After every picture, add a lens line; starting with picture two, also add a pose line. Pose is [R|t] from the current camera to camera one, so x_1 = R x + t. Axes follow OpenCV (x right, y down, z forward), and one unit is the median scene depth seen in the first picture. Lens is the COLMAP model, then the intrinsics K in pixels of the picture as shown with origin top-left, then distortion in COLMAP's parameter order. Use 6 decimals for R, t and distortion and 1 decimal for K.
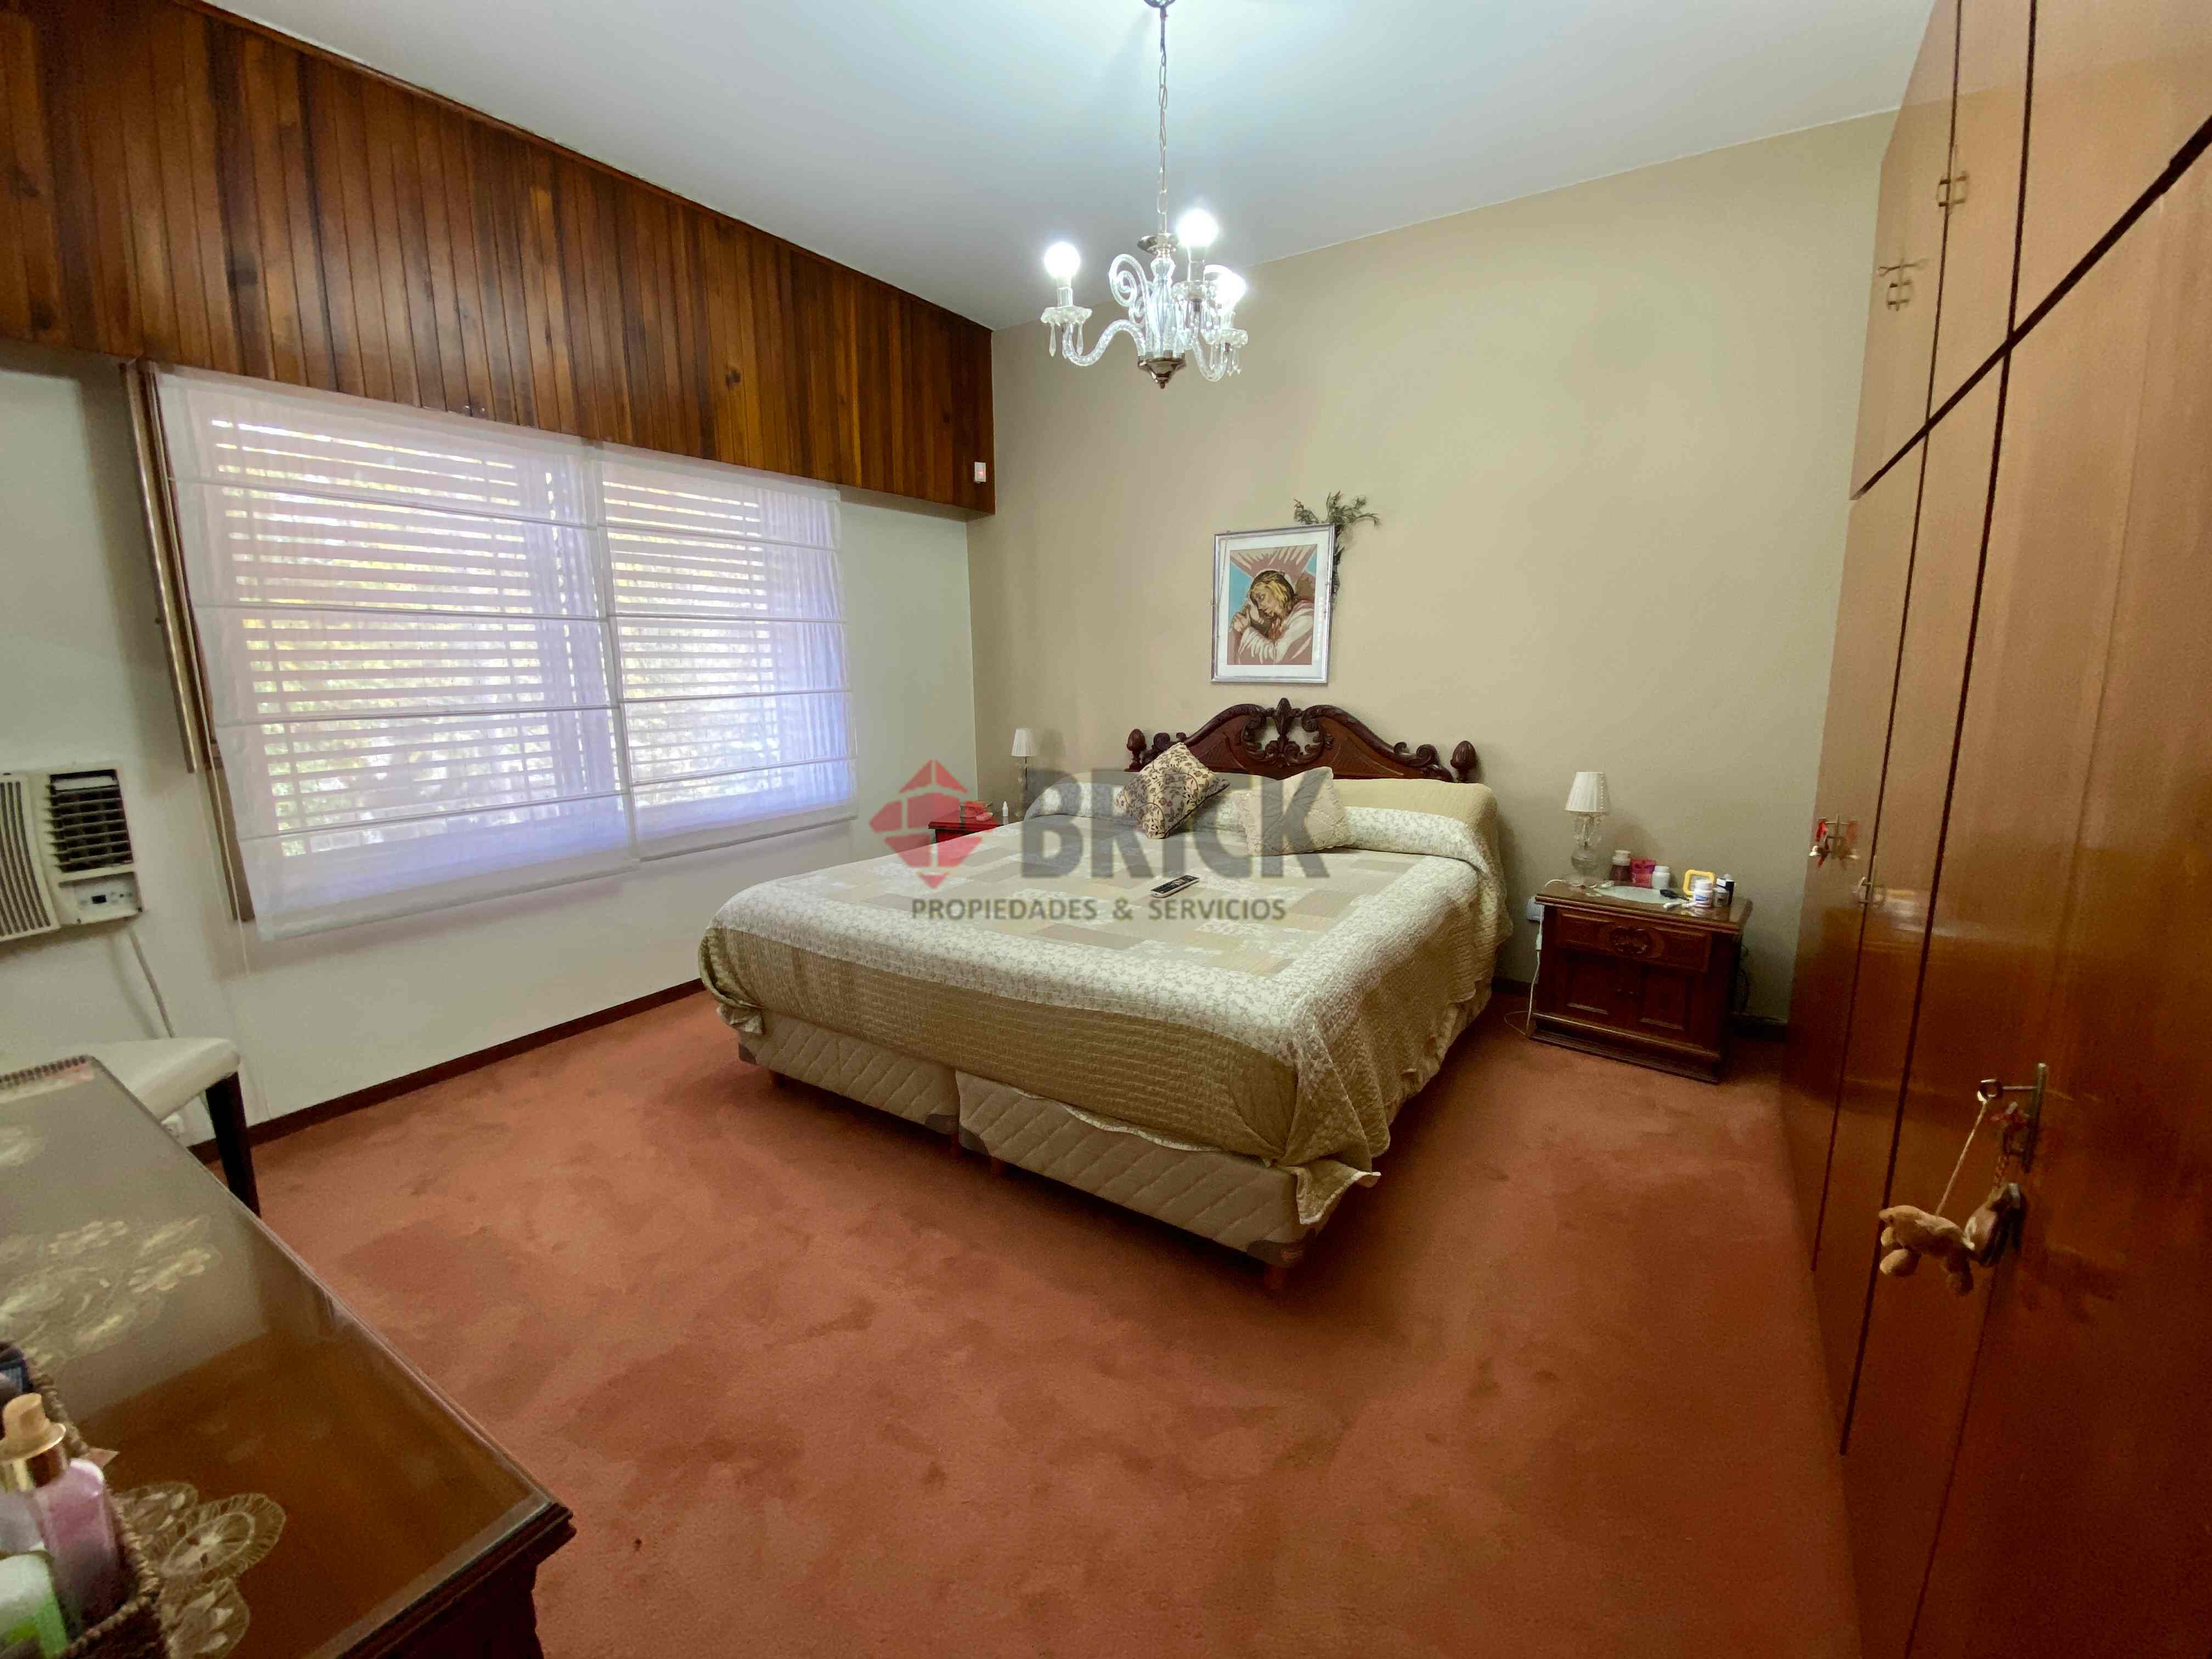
lens RADIAL K [[908.9, 0, 1114.6], [0, 908.9, 822.1], [0, 0, 1]] dist [-0.005264, -0.007794]
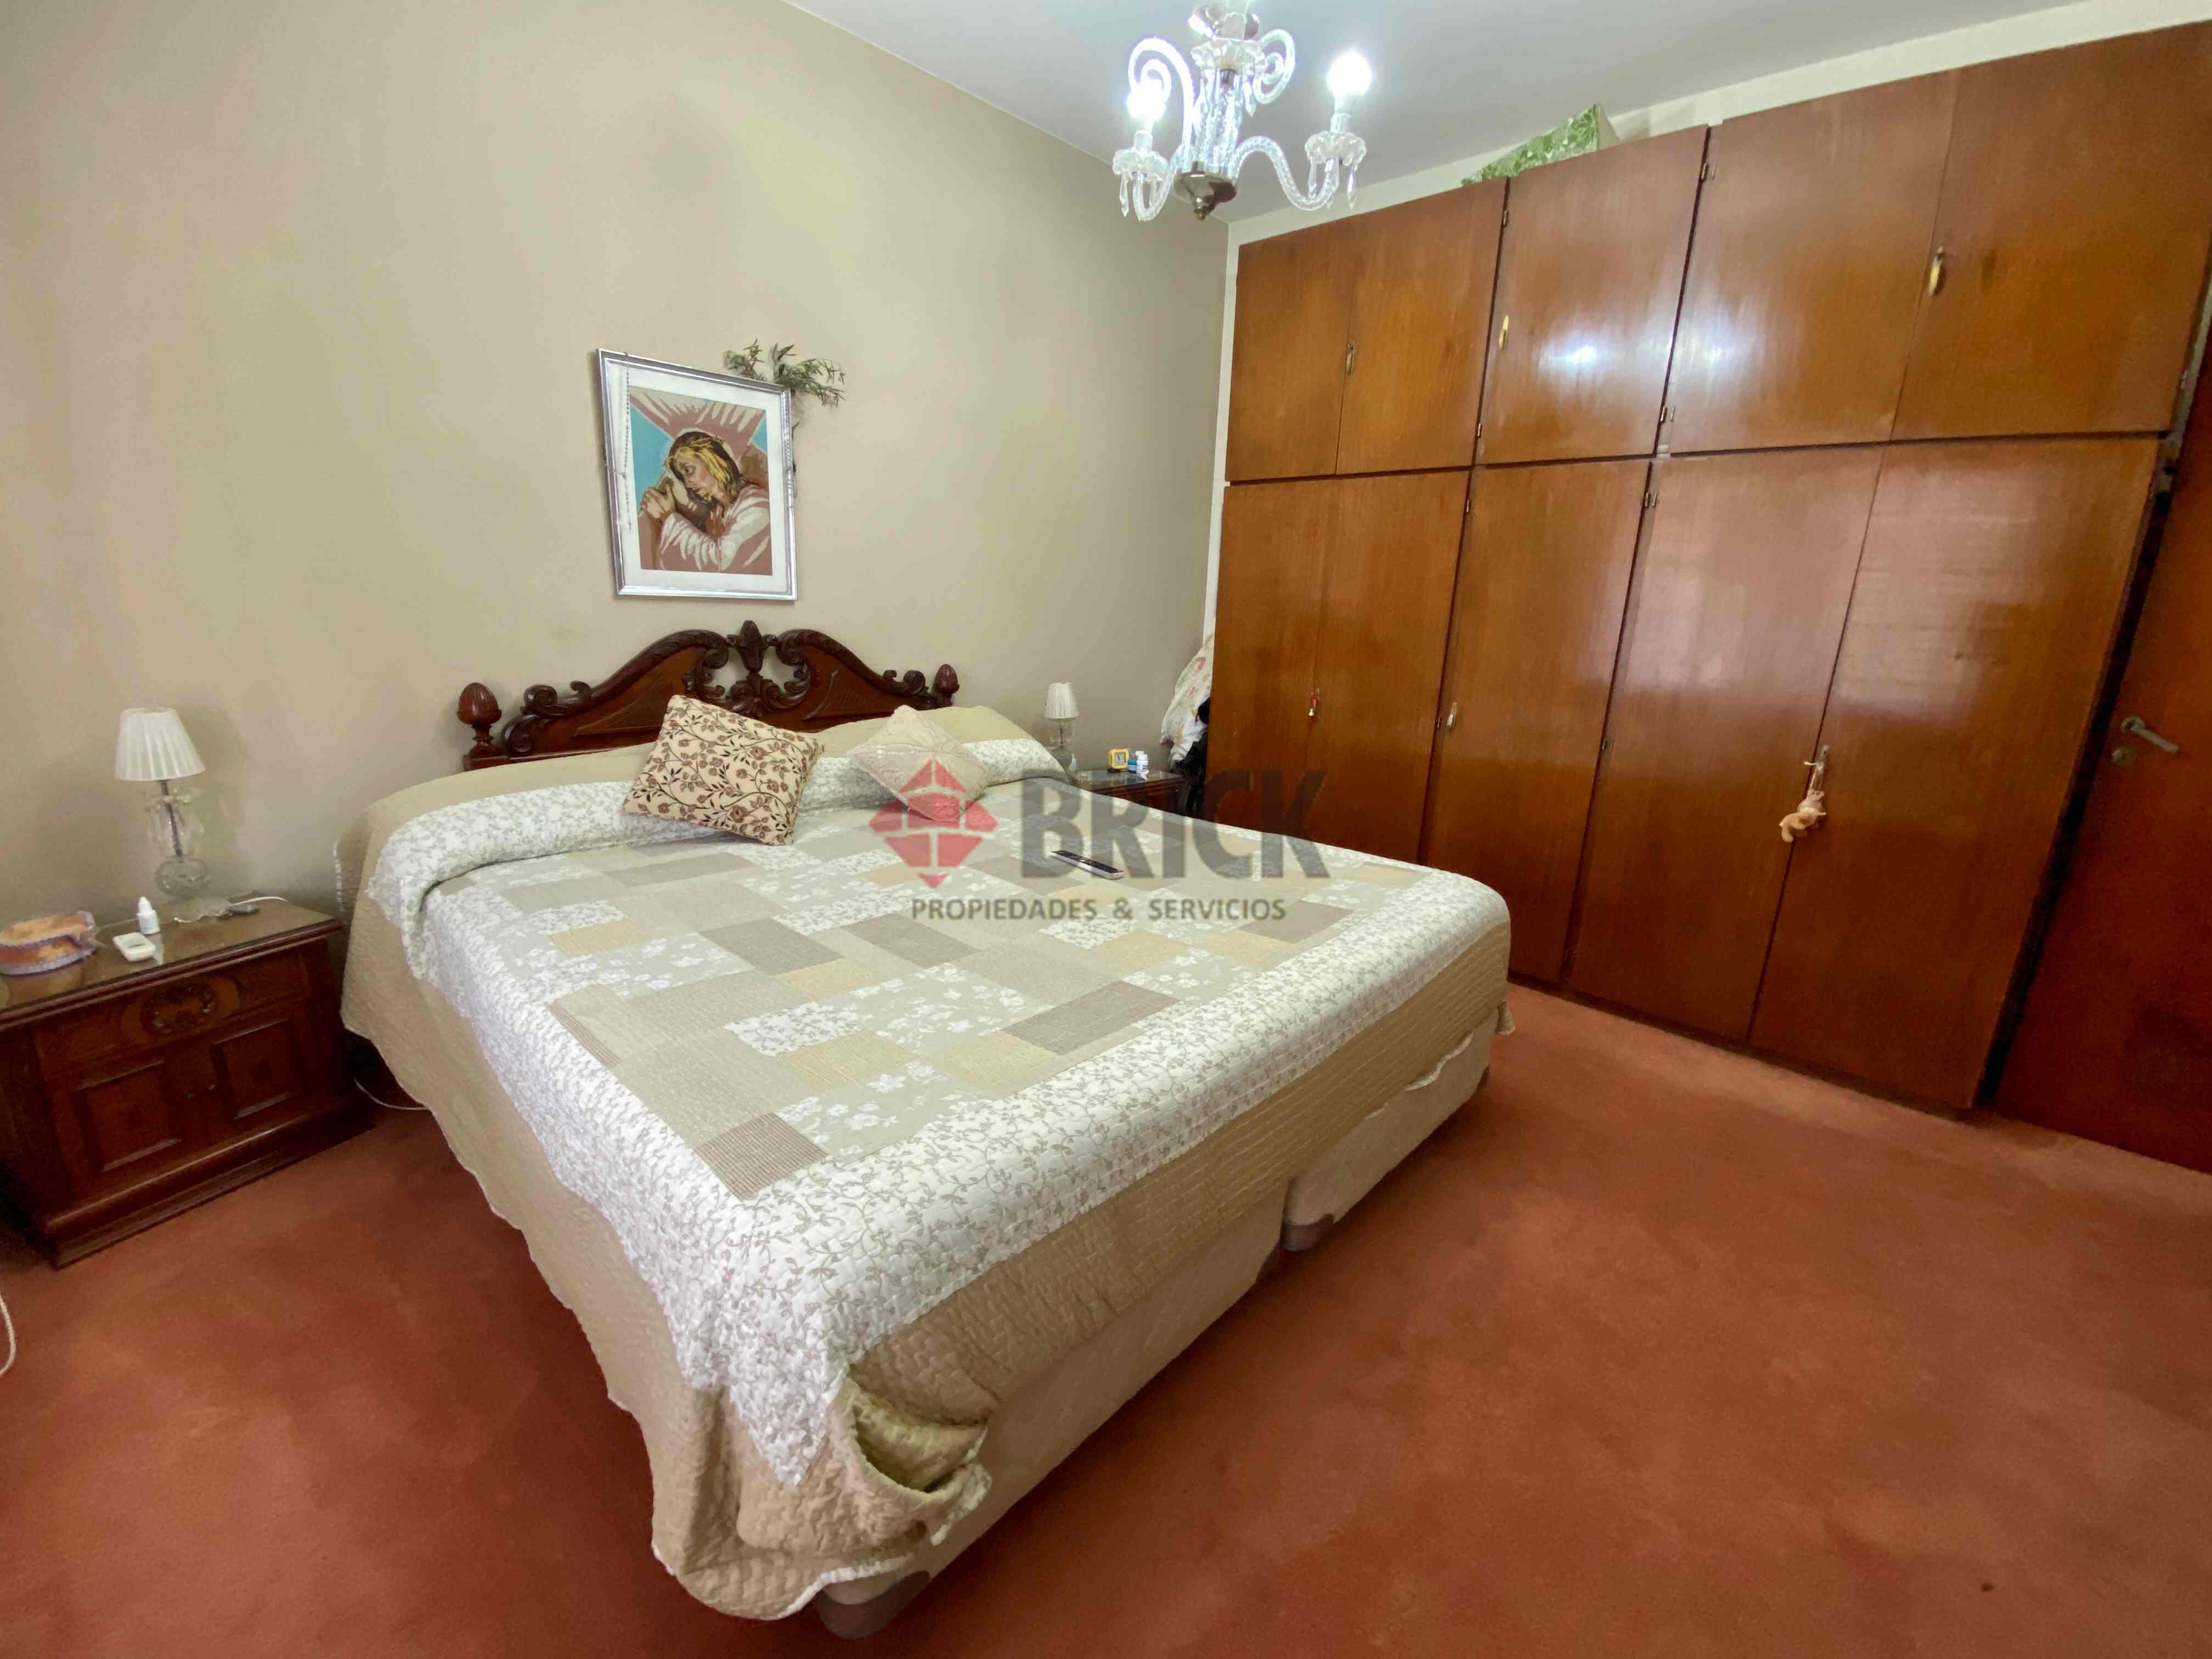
lens RADIAL K [[908.9, 0, 1109.9], [0, 908.9, 832.4], [0, 0, 1]] dist [-0.005264, -0.007794]
pose [[0.191884, -0.240360, 0.951529, -0.492350], [0.130267, 0.967204, 0.218051, -0.093104], [-0.972734, 0.082112, 0.216902, 0.574157]]
